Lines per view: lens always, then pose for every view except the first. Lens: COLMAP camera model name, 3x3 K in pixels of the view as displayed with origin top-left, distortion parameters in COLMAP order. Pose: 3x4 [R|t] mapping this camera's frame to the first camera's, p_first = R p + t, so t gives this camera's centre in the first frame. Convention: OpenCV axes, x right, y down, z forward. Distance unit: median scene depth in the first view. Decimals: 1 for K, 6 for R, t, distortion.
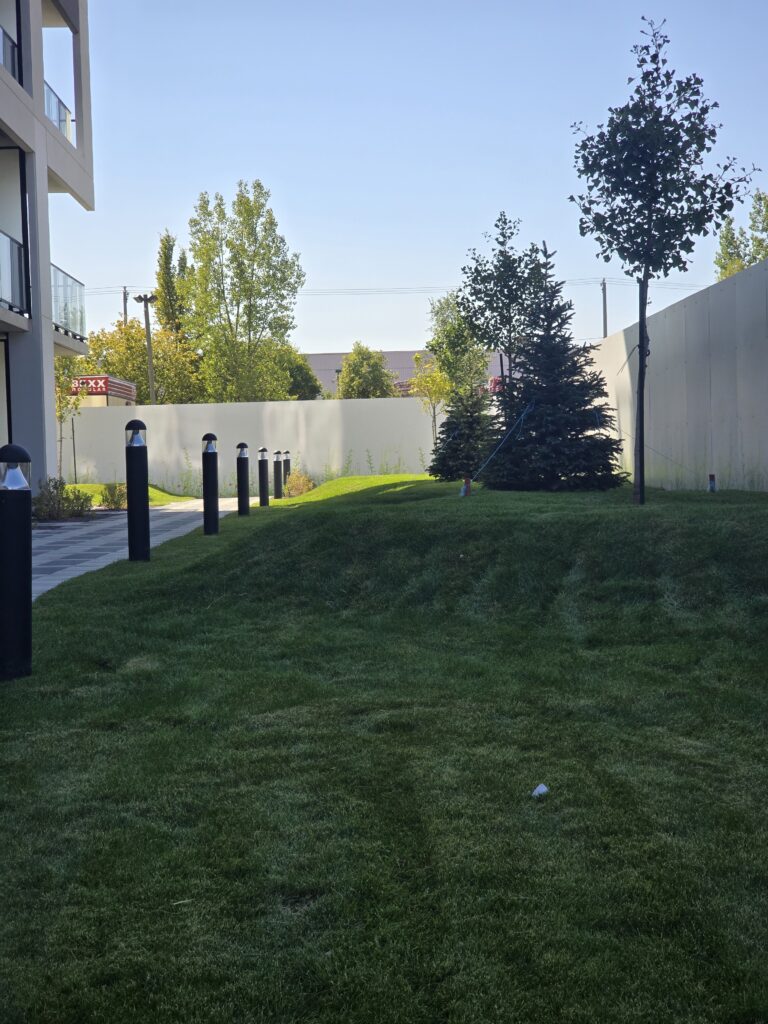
lens RADIAL K [[1991.1, 0, 382.5], [0, 1991.1, 510.7], [0, 0, 1]] dist [-0.038200, 0.000000]
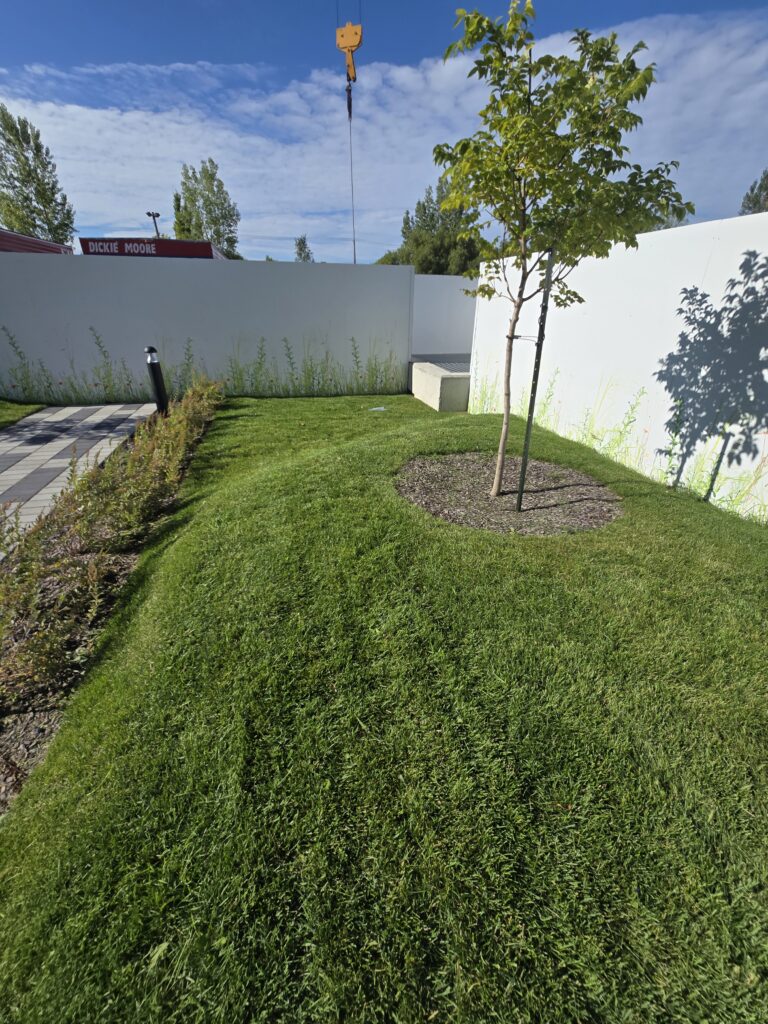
lens RADIAL K [[419.1, 0, 390.6], [0, 419.1, 508.7], [0, 0, 1]] dist [-0.011602, 0.000263]
pose [[0.969836, -0.078667, 0.230718, -0.076752], [-0.024001, 0.911077, 0.411537, -0.128519], [-0.242576, -0.404661, 0.881706, 3.514554]]
